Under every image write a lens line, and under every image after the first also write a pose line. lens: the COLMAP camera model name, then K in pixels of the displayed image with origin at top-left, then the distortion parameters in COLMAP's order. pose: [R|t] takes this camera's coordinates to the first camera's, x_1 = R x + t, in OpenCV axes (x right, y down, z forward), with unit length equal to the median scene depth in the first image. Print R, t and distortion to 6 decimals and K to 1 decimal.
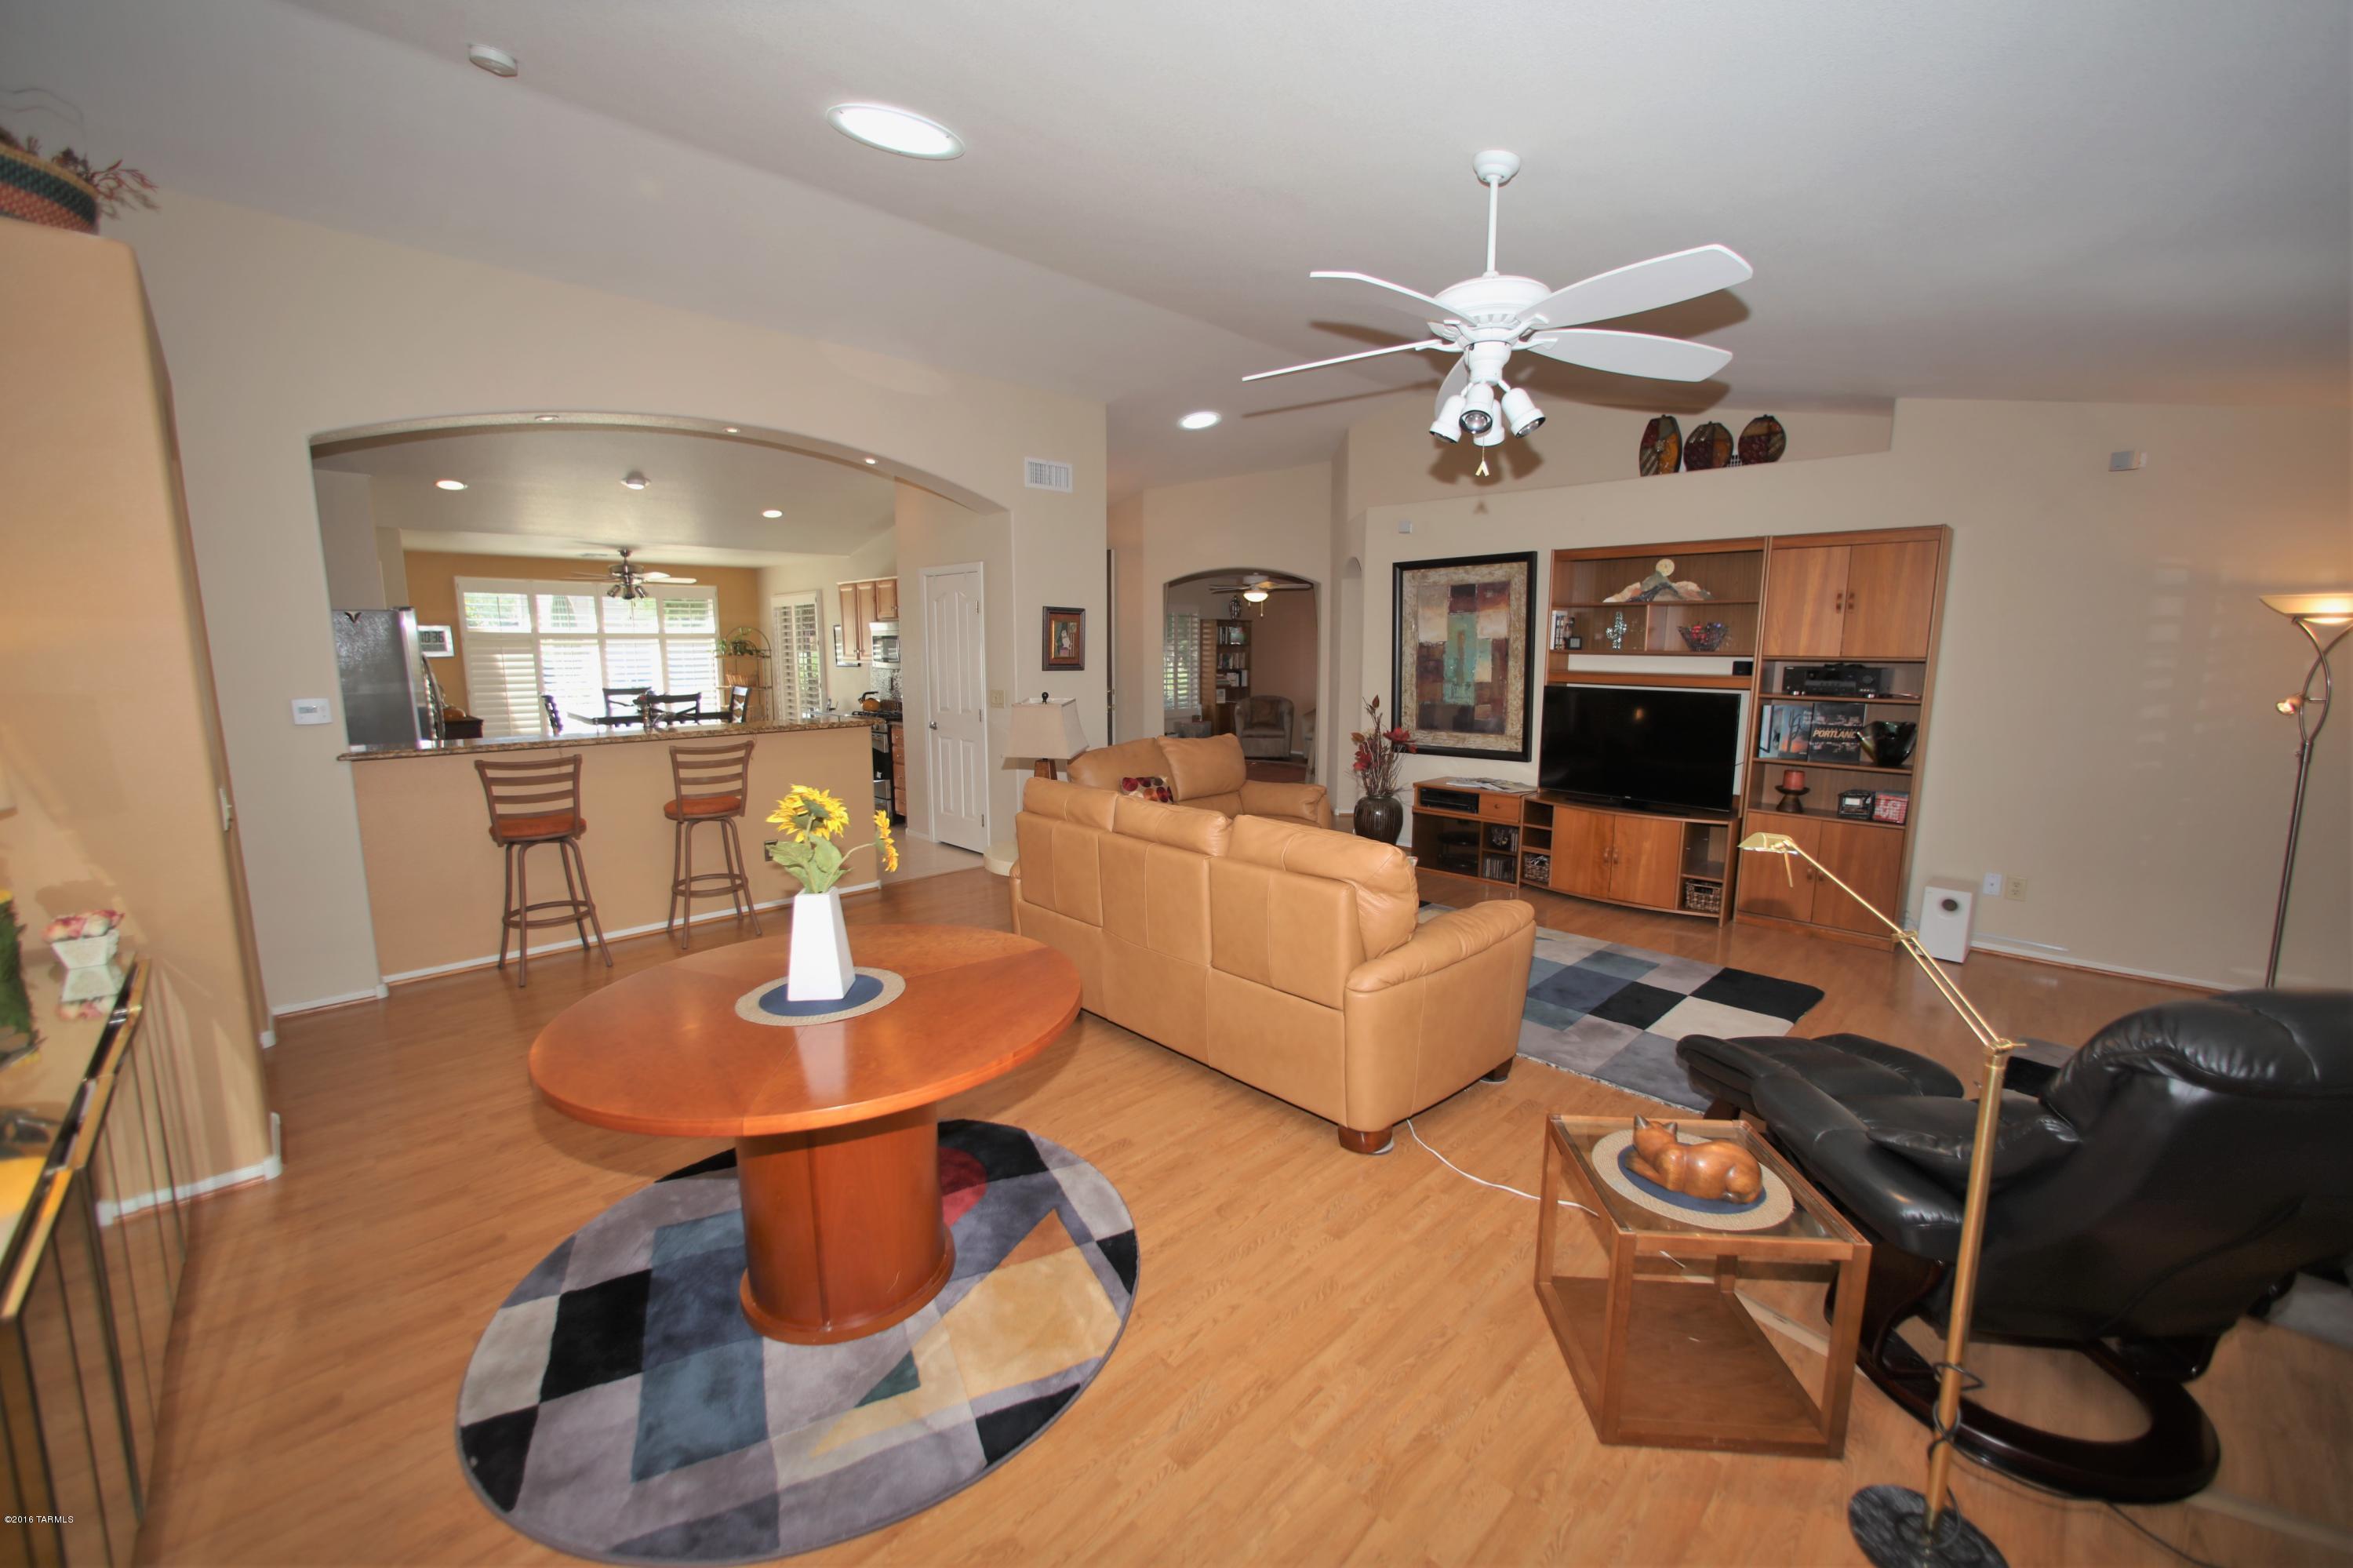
lens RADIAL K [[934.1, 0, 1180.3], [0, 934.1, 775.8], [0, 0, 1]] dist [-0.036728, 0.015908]
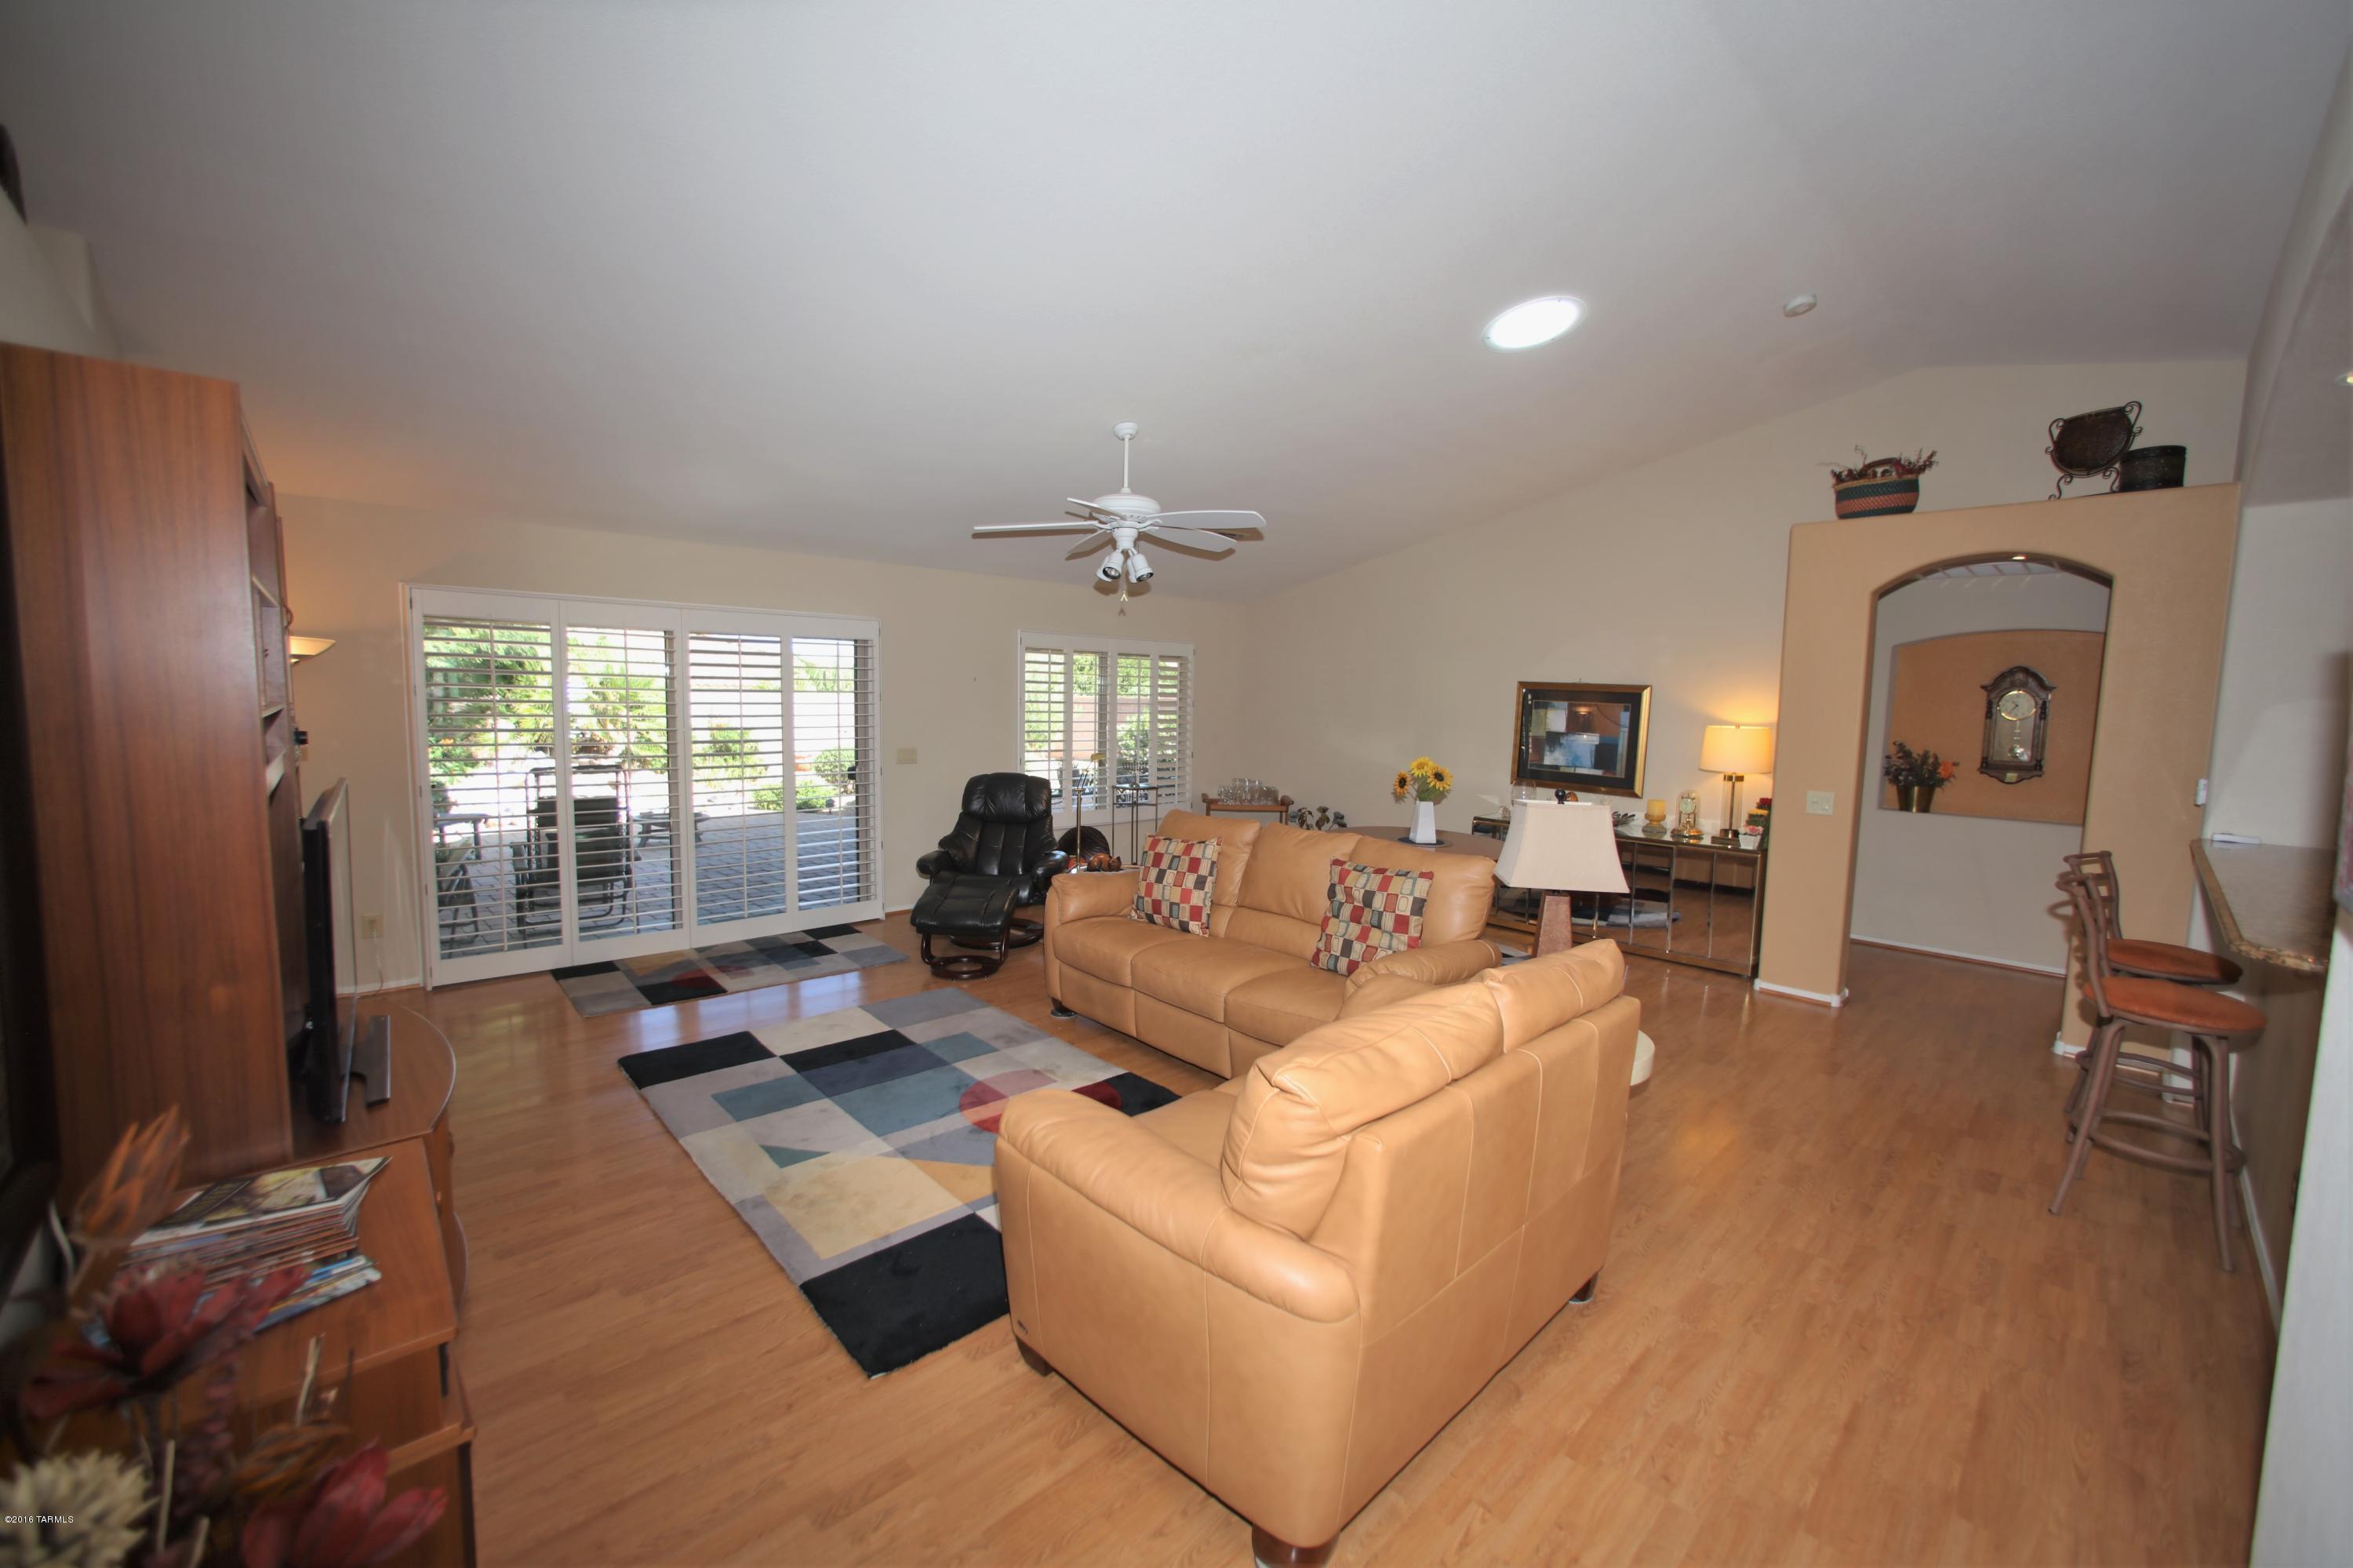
lens RADIAL K [[934.1, 0, 1180.3], [0, 934.1, 775.8], [0, 0, 1]] dist [-0.036728, 0.015908]
pose [[-0.999450, -0.024578, 0.022252, 0.074465], [-0.018815, 0.973069, 0.229744, -0.168547], [-0.027299, 0.229199, -0.972997, 1.146297]]
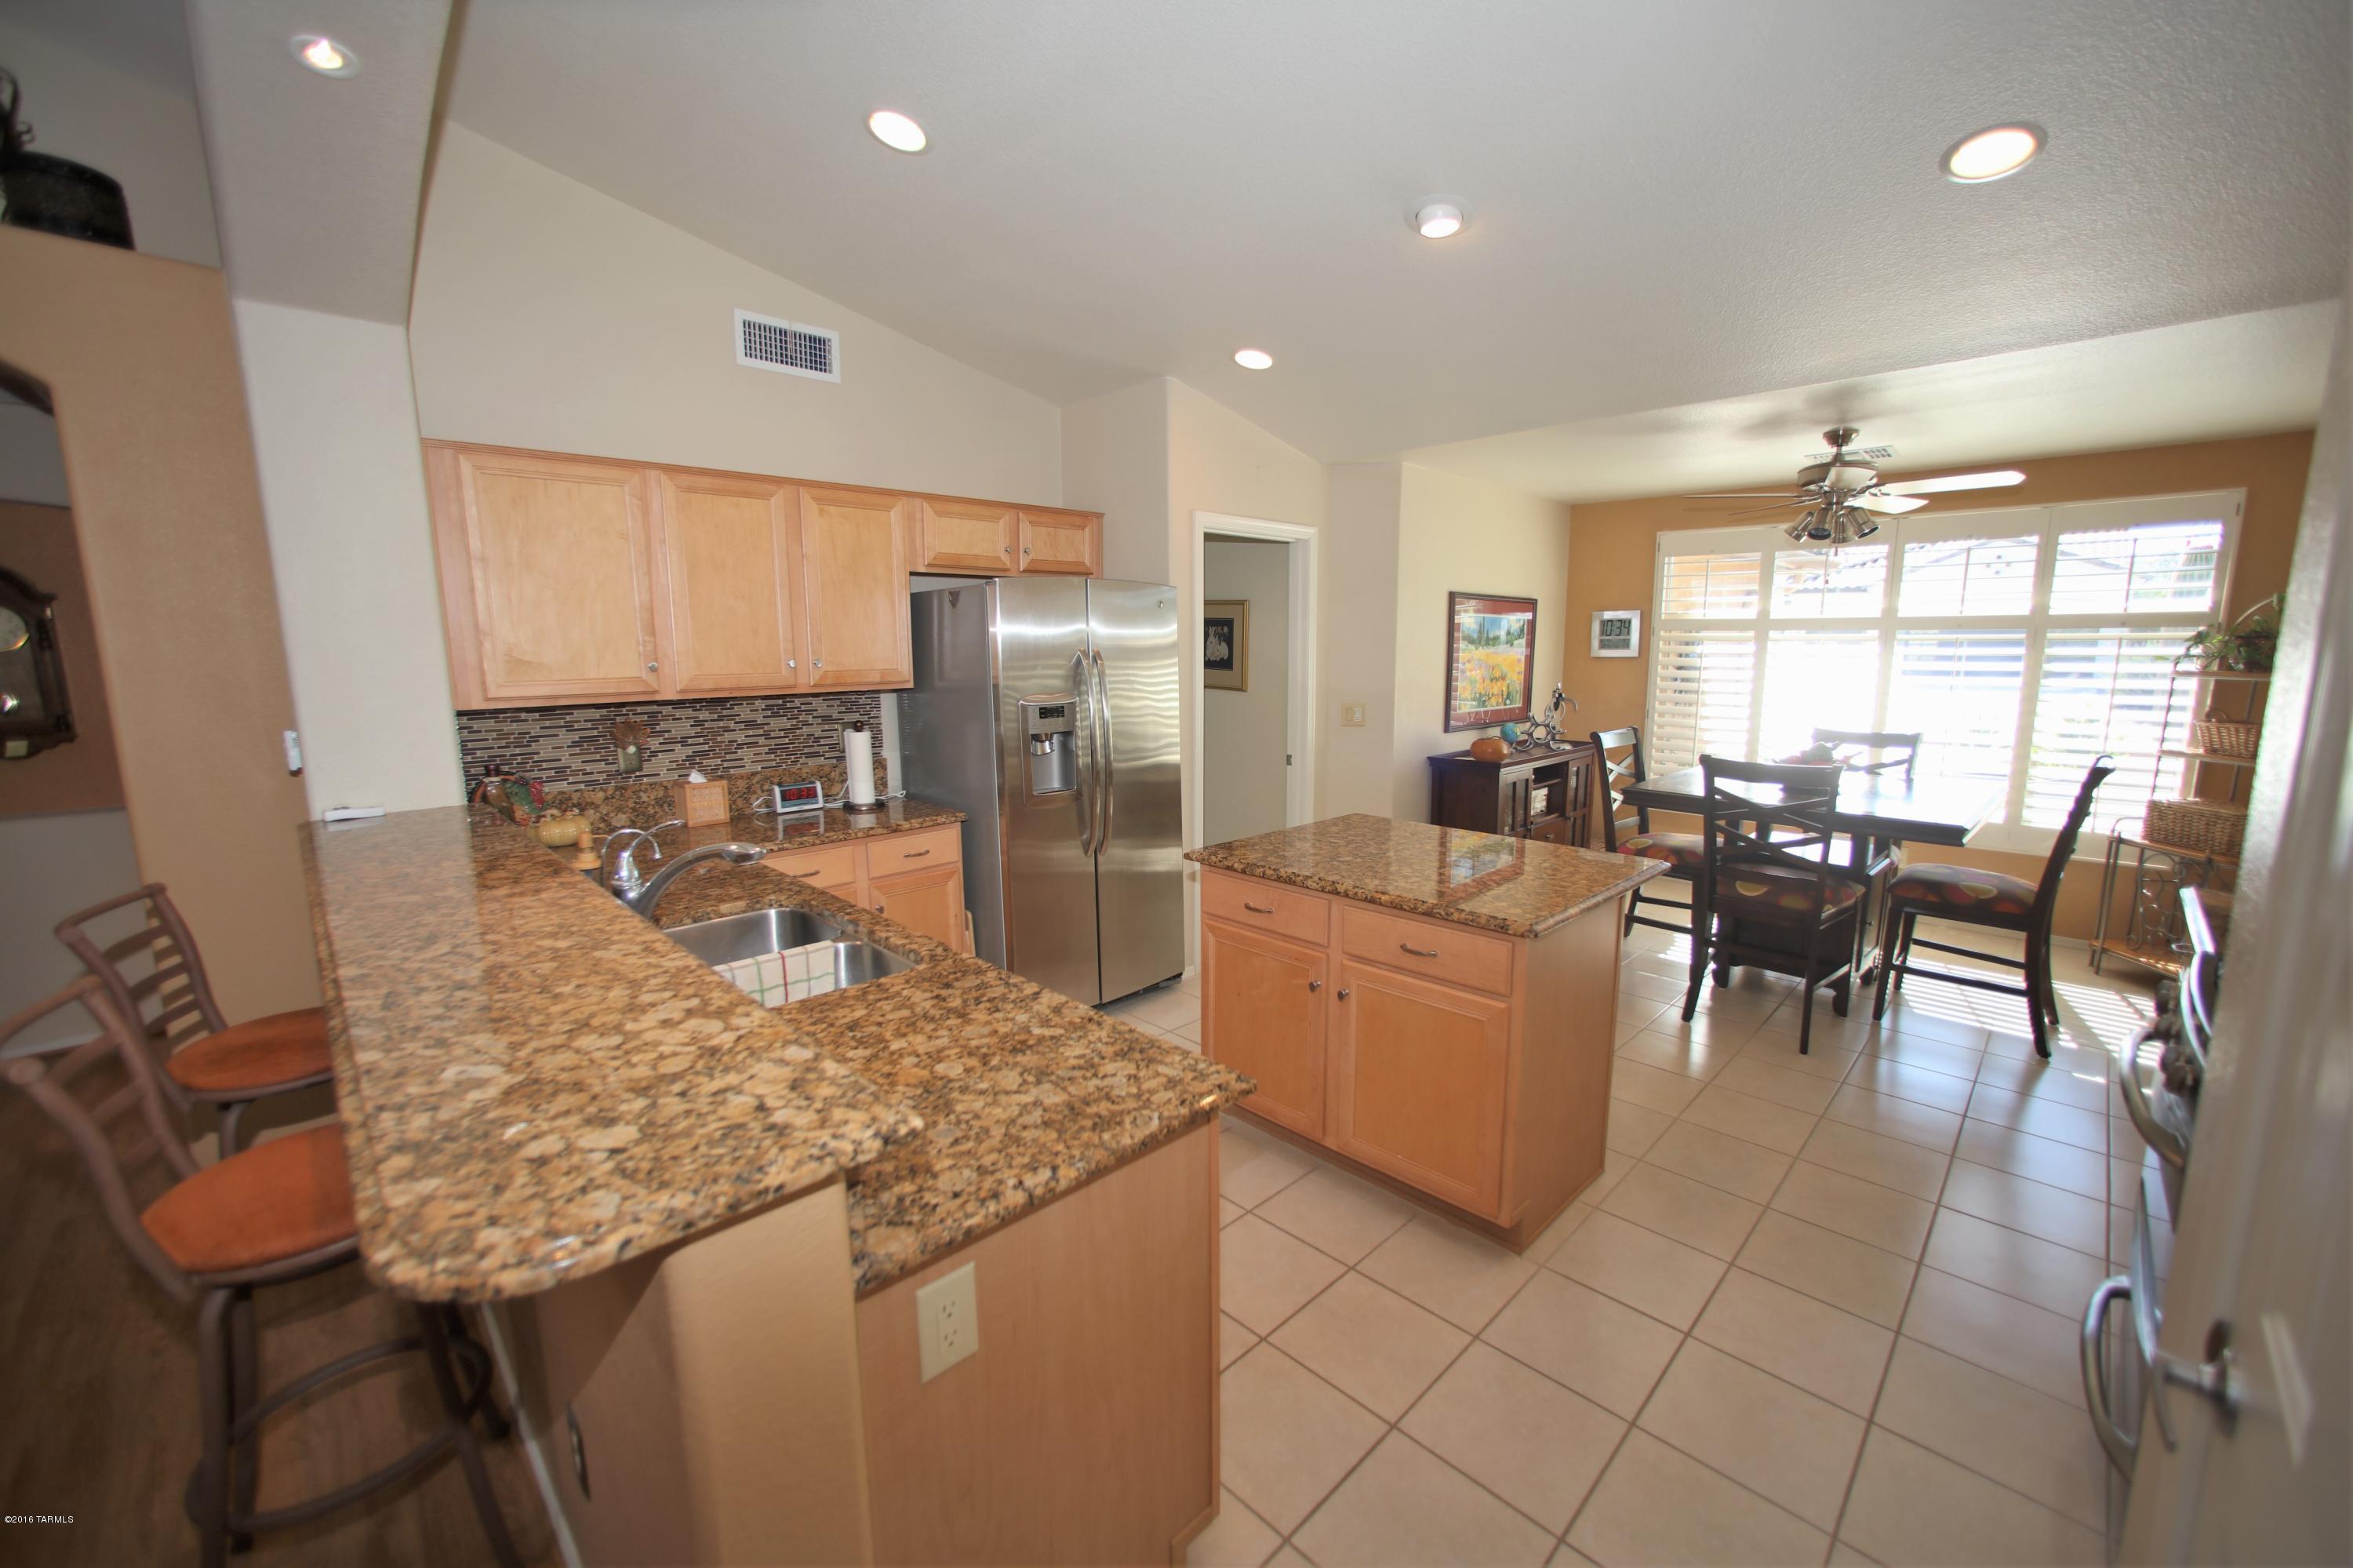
lens RADIAL K [[934.1, 0, 1180.3], [0, 934.1, 775.8], [0, 0, 1]] dist [-0.036728, 0.015908]
pose [[-0.004880, 0.145011, -0.989418, -0.177695], [-0.137622, 0.979918, 0.144298, -0.133999], [0.990473, 0.136870, 0.015175, 0.933836]]
